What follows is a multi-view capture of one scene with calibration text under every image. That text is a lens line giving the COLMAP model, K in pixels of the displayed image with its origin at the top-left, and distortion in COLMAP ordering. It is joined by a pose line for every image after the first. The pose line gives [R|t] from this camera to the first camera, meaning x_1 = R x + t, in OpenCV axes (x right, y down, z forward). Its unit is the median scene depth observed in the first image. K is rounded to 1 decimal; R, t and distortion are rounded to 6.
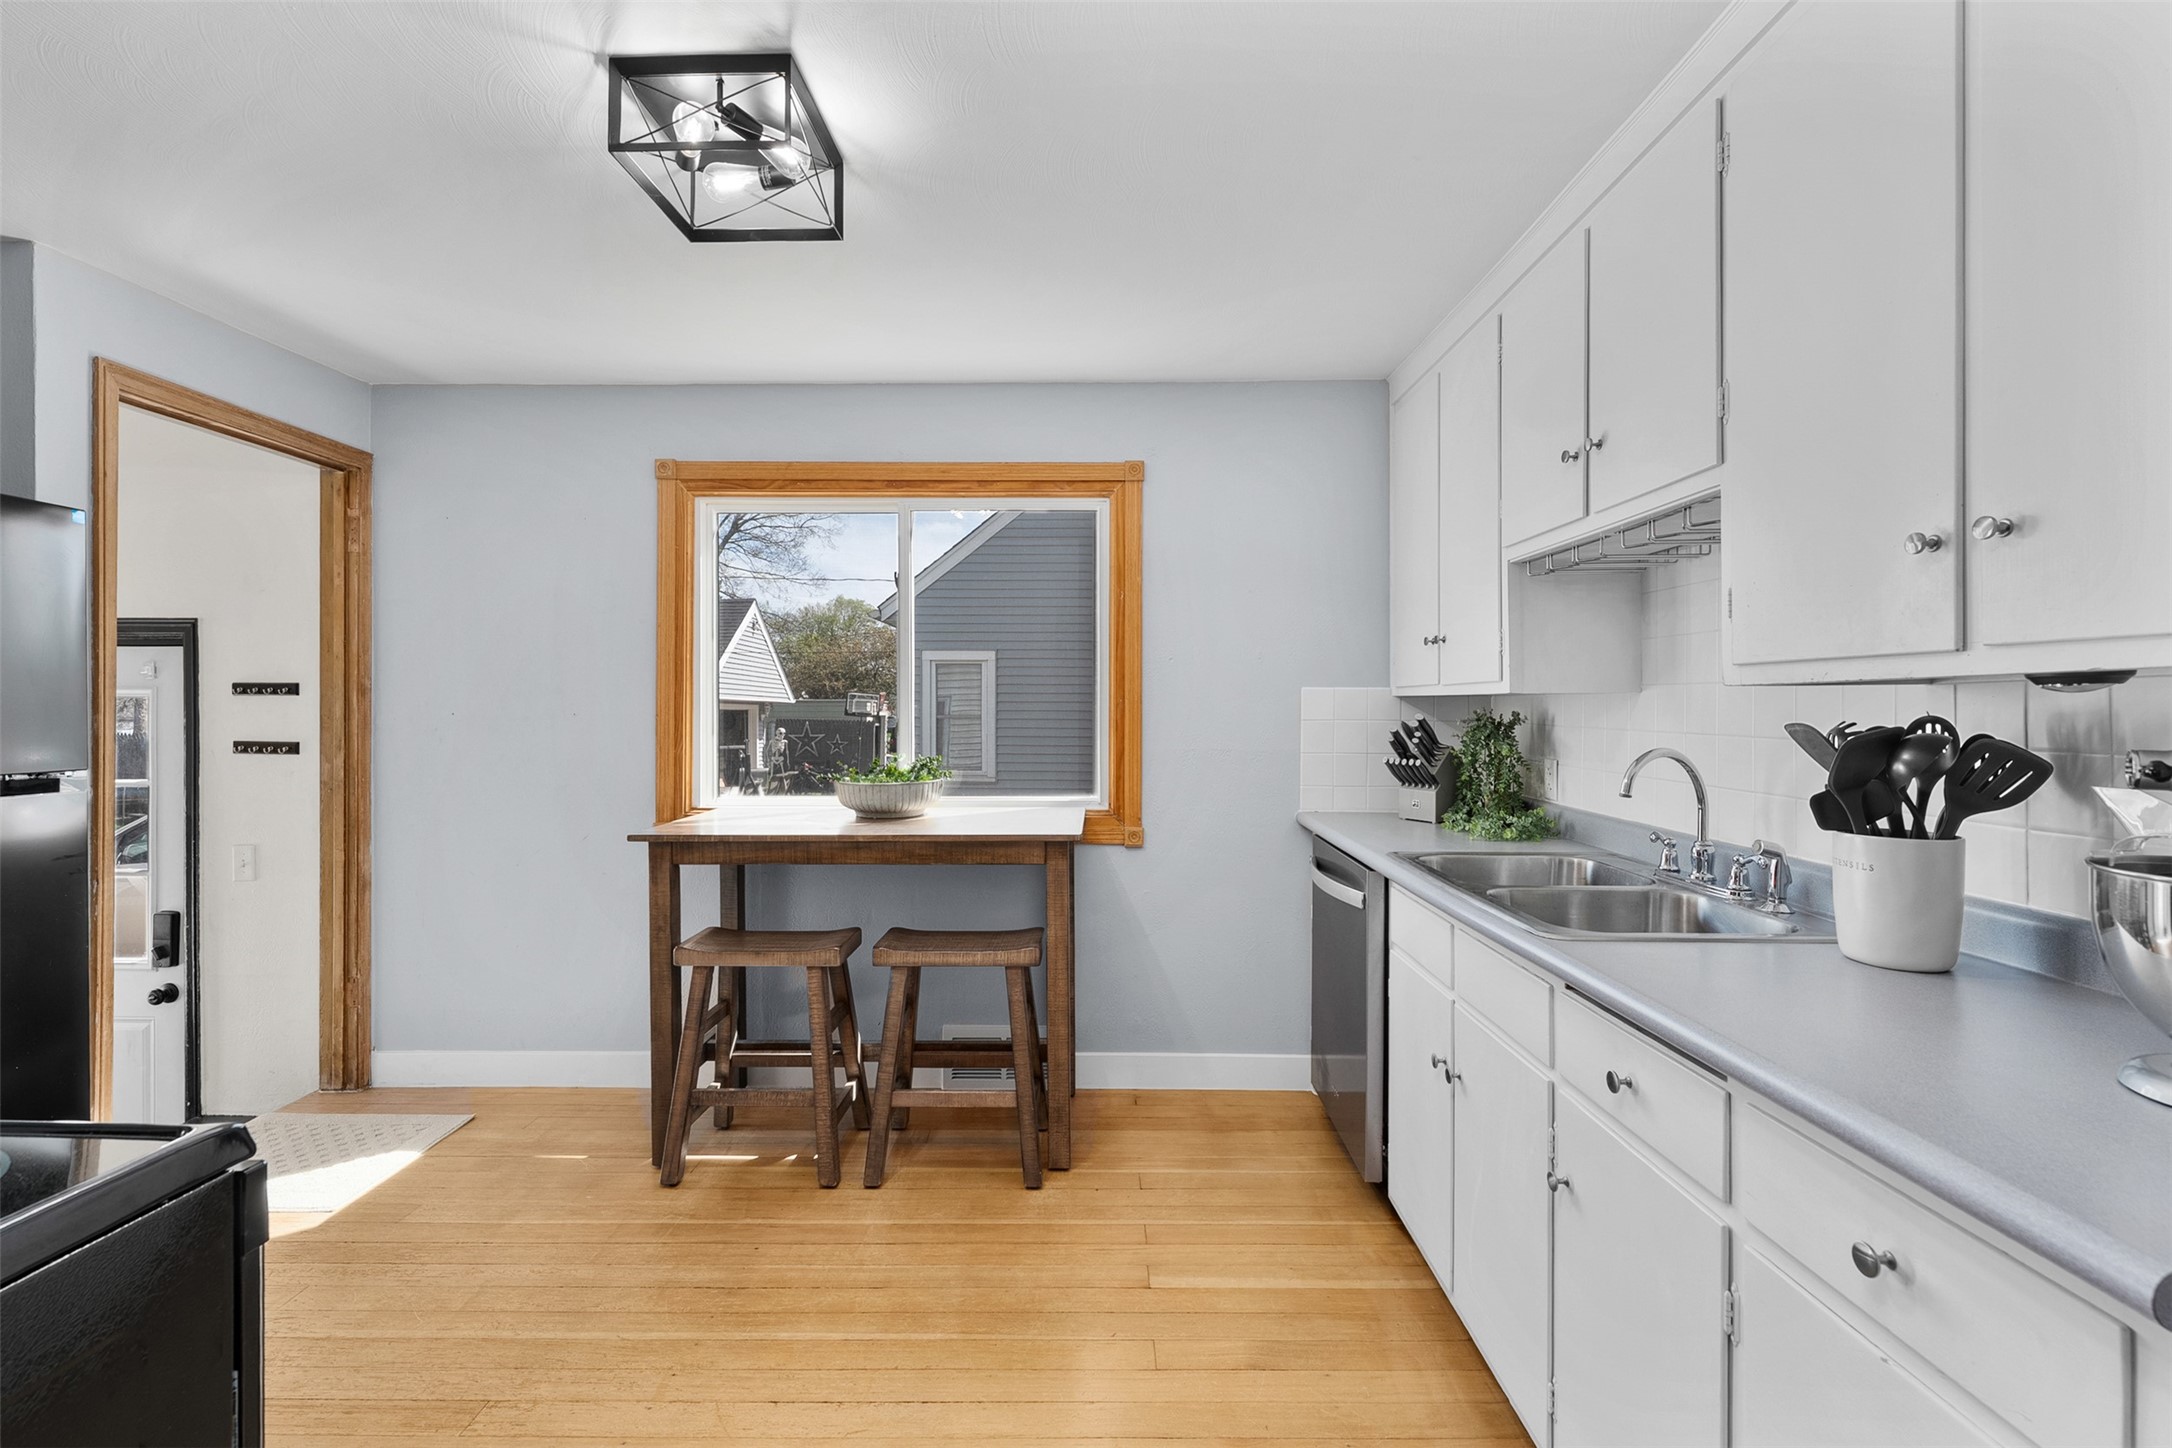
lens RADIAL K [[927.8, 0, 1084.5], [0, 927.8, 720.8], [0, 0, 1]] dist [-0.000772, -0.000047]
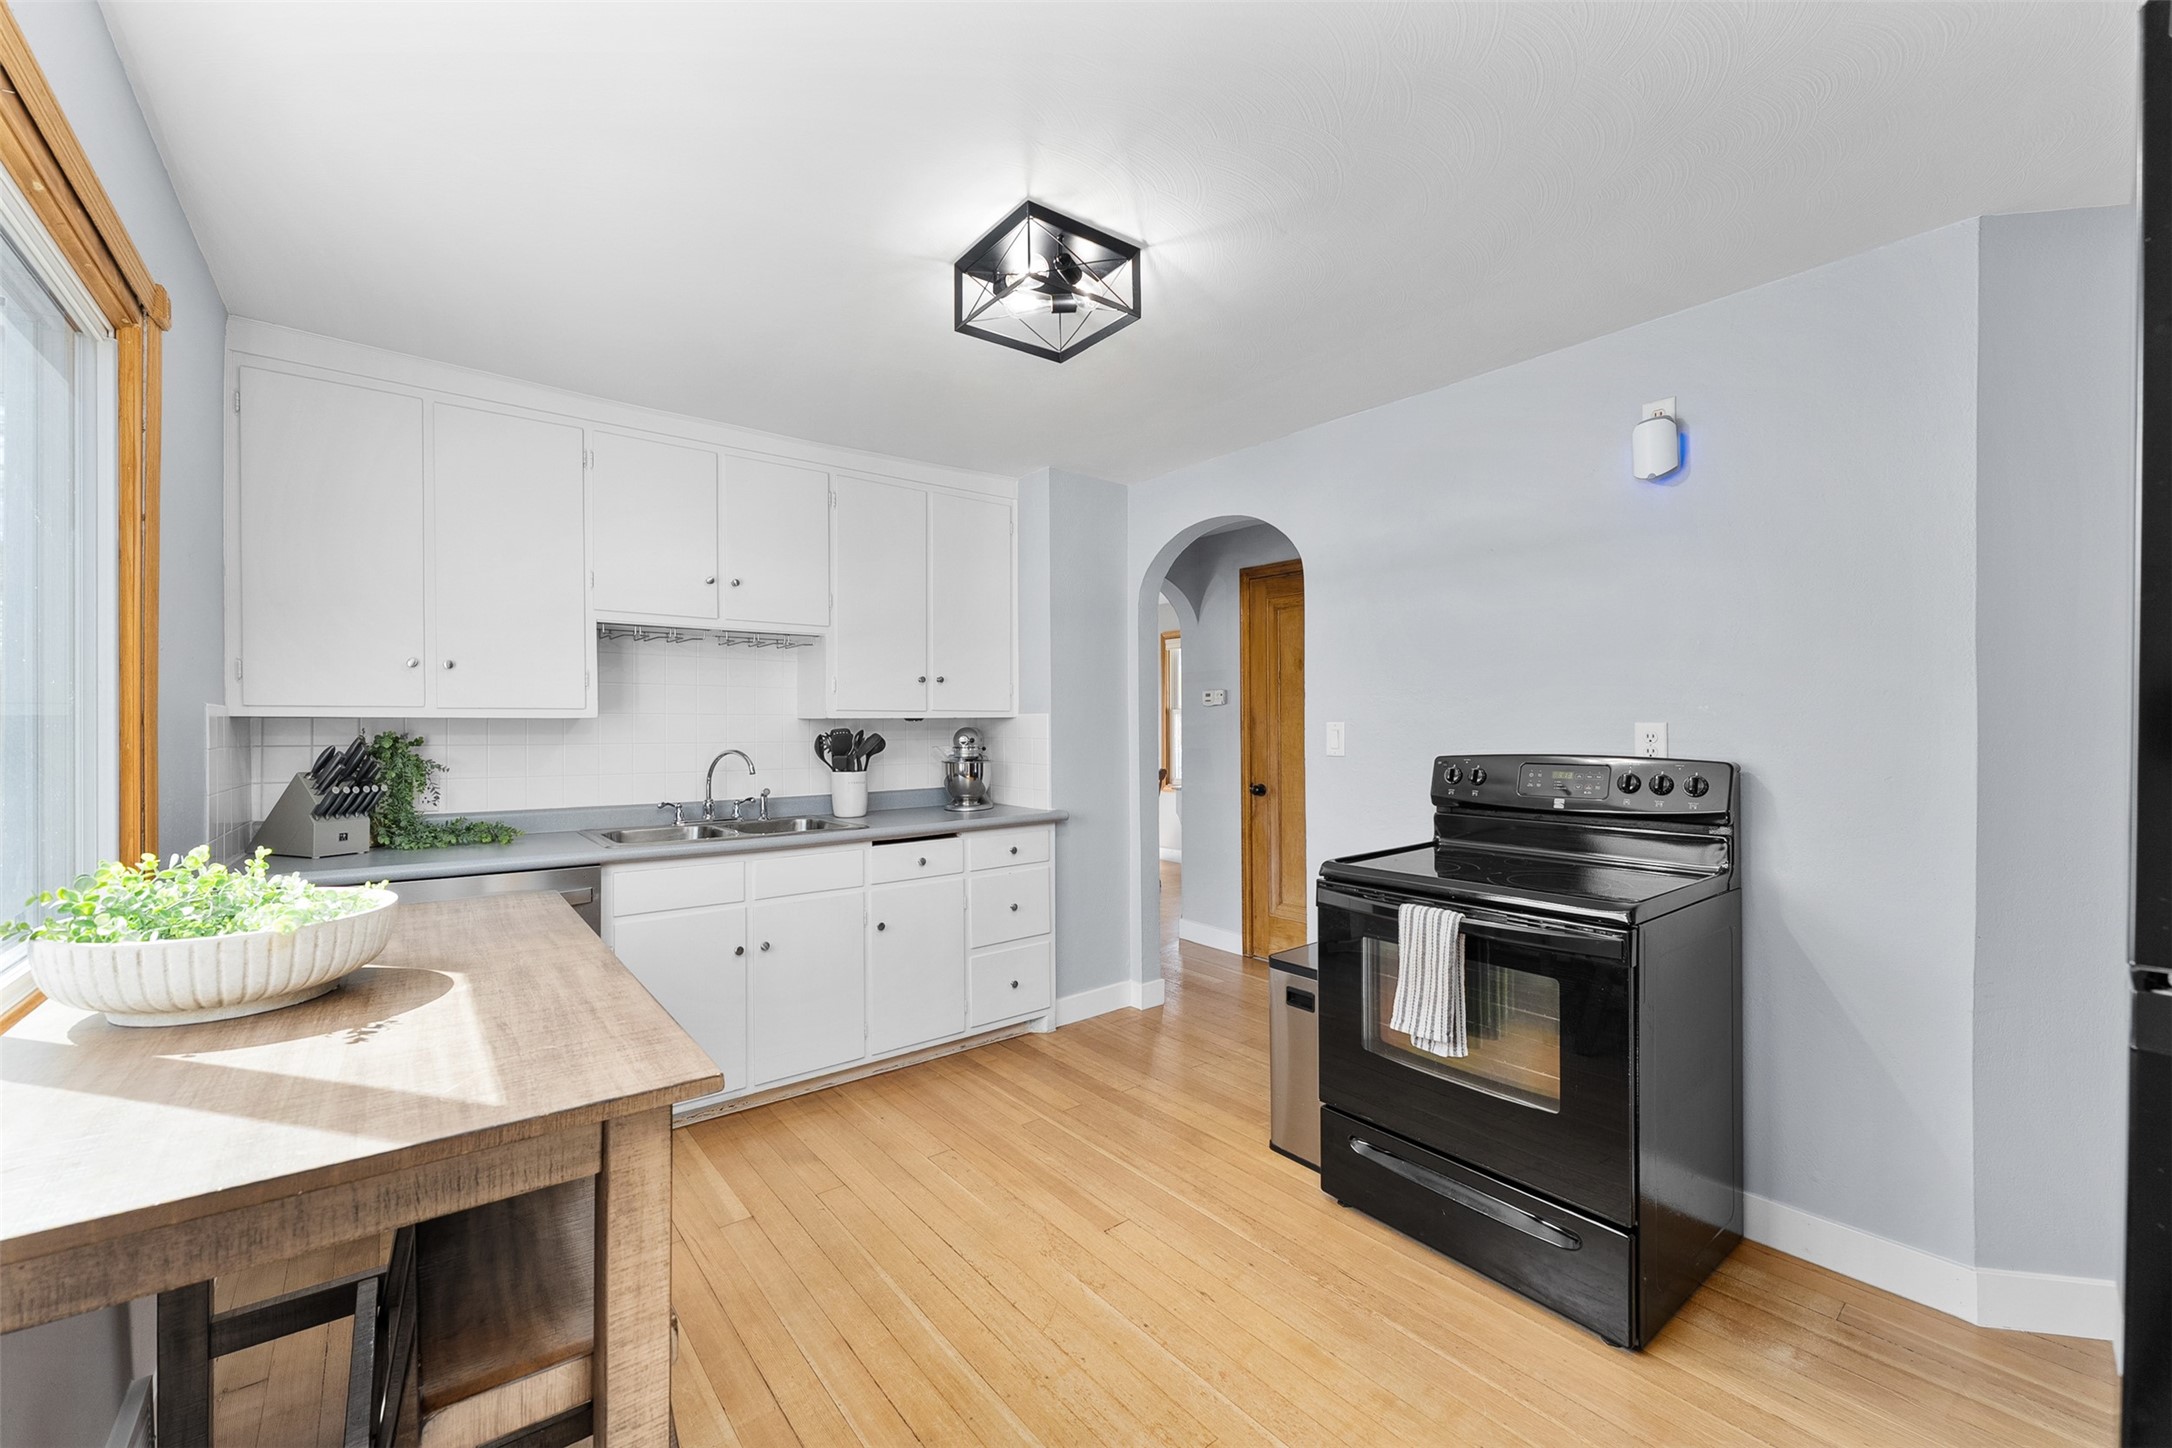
lens RADIAL K [[881.0, 0, 1091.3], [0, 881.0, 720.0], [0, 0, 1]] dist [-0.001904, -0.001352]
pose [[-0.635688, 0.003422, 0.771938, -1.193676], [0.003363, 0.999993, -0.001664, -0.020162], [-0.771938, 0.001538, -0.635696, 1.534716]]
